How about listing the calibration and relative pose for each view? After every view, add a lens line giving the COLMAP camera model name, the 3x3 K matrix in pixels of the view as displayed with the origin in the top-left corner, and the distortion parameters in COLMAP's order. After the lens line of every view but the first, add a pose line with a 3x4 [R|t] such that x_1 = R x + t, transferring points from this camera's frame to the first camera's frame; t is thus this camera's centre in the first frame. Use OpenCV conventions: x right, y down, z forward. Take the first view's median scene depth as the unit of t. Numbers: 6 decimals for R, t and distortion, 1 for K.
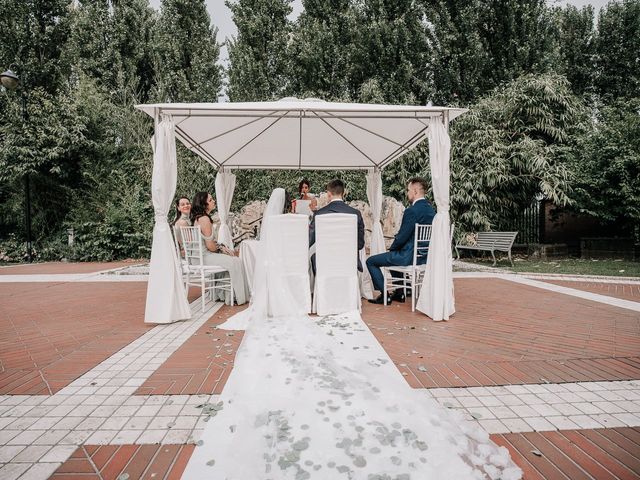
lens RADIAL K [[318.1, 0, 320.0], [0, 318.1, 240.0], [0, 0, 1]] dist [-0.000505, -0.000153]
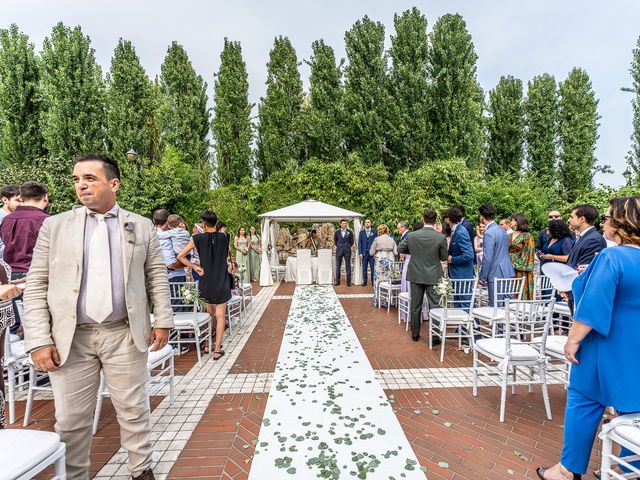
lens RADIAL K [[318.1, 0, 320.0], [0, 318.1, 240.0], [0, 0, 1]] dist [-0.000505, -0.000153]
pose [[0.999430, -0.000878, -0.033746, 0.040188], [0.000483, 0.999932, -0.011694, -0.040006], [0.033754, 0.011671, 0.999362, -0.535320]]
